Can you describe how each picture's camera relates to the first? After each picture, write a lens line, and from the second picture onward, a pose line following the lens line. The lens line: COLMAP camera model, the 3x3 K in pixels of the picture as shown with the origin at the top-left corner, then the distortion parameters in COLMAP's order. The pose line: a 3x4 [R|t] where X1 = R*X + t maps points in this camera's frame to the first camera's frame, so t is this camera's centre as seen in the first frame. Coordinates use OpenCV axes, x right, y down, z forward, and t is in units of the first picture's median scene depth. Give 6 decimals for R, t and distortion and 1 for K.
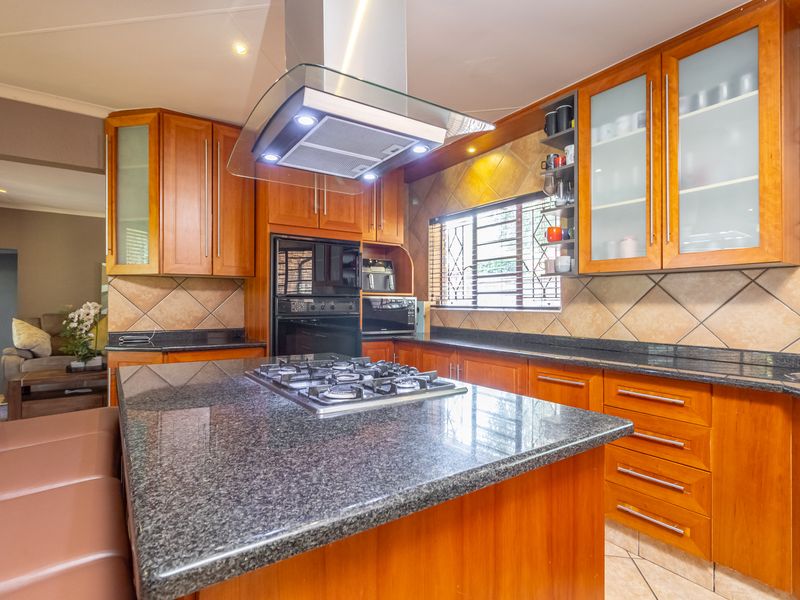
lens RADIAL K [[417.8, 0, 403.2], [0, 417.8, 299.2], [0, 0, 1]] dist [0.005932, 0.000952]
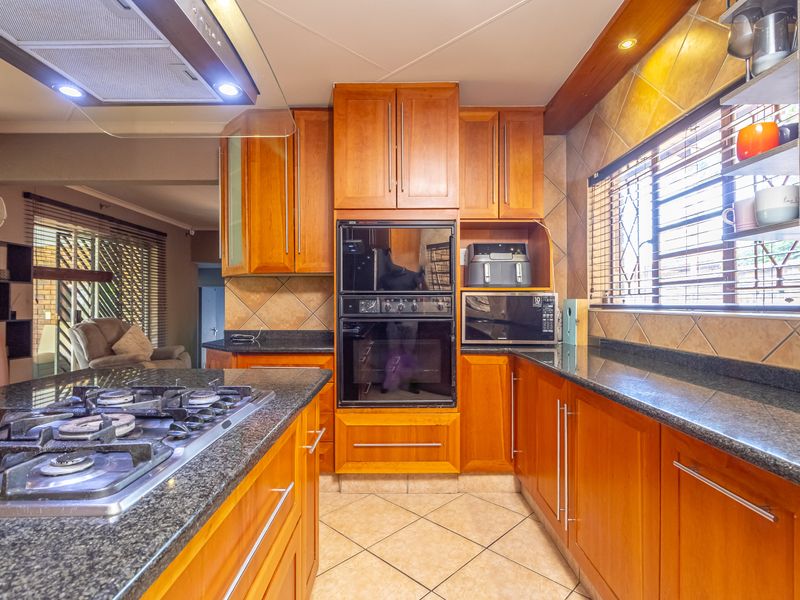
lens RADIAL K [[414.7, 0, 398.1], [0, 414.7, 301.7], [0, 0, 1]] dist [-0.002786, -0.000943]
pose [[0.821312, -0.008226, -0.570420, 0.228361], [0.010740, 0.999942, 0.001044, 0.007447], [0.570378, -0.006984, 0.821352, 0.323282]]
